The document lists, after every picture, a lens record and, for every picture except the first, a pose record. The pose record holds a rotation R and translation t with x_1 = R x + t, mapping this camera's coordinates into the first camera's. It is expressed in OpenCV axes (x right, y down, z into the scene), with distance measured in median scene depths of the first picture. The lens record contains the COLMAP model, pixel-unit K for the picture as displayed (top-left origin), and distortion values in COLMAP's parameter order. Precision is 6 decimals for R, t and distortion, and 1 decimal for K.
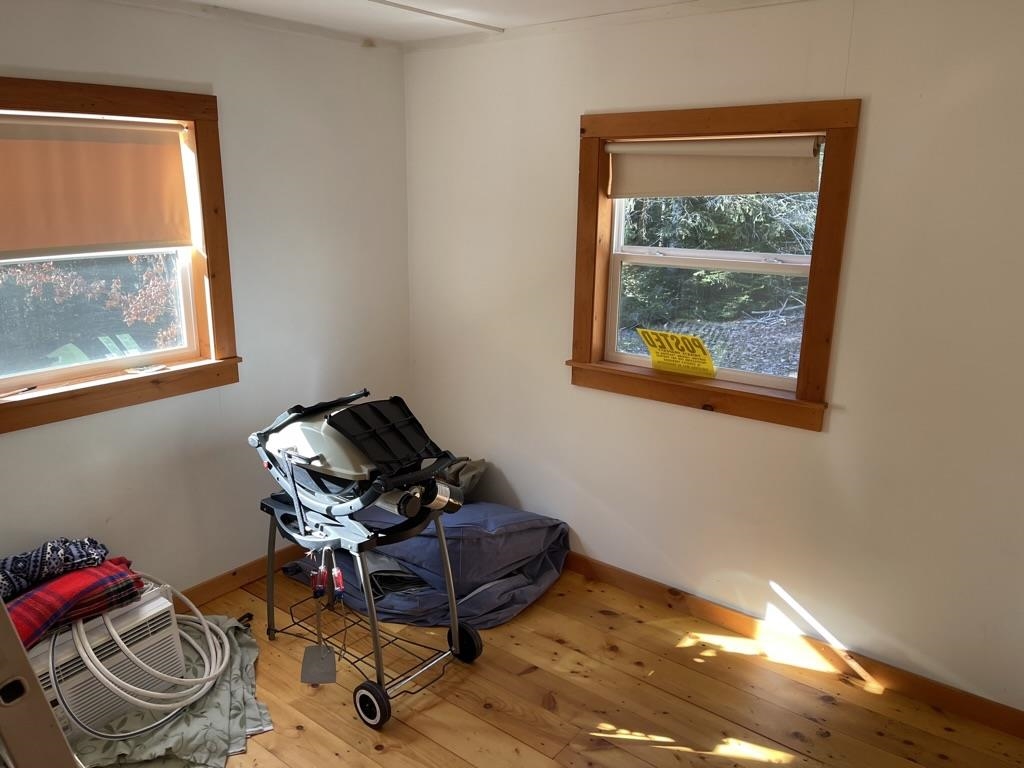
lens RADIAL K [[786.4, 0, 503.8], [0, 786.4, 390.4], [0, 0, 1]] dist [0.060577, -0.074954]
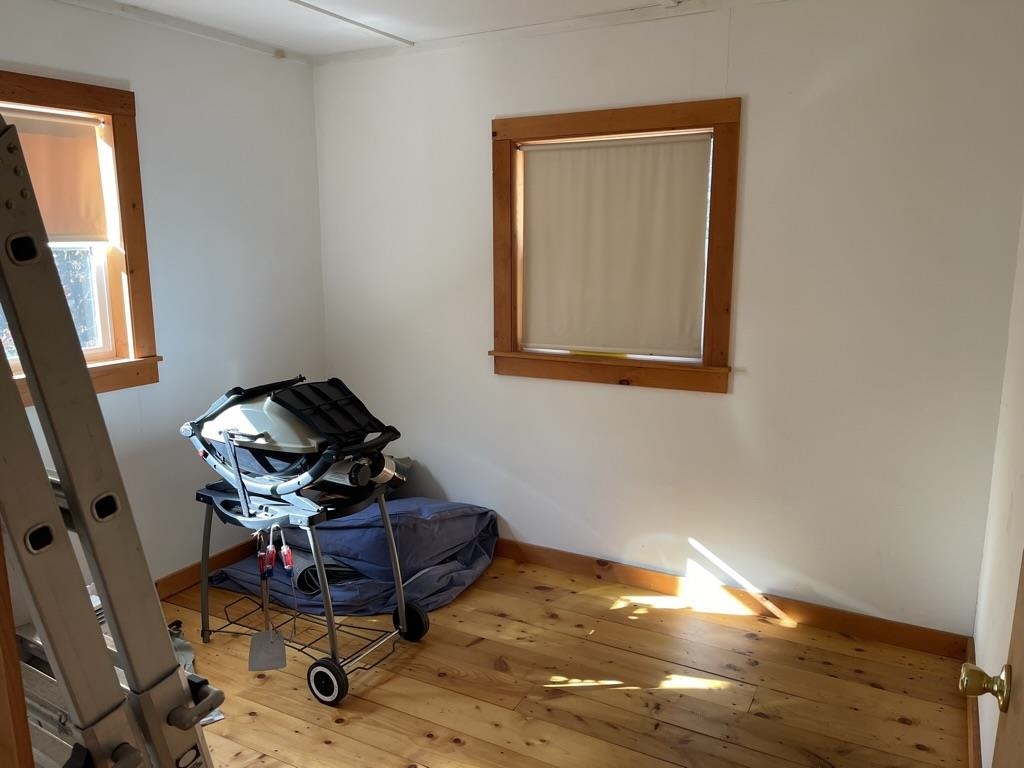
lens RADIAL K [[786.4, 0, 513.4], [0, 786.4, 390.5], [0, 0, 1]] dist [0.060577, -0.074954]
pose [[0.984048, -0.045362, 0.172024, -0.083266], [0.057627, 0.996088, -0.066988, 0.102737], [-0.168312, 0.075833, 0.982813, -0.039549]]
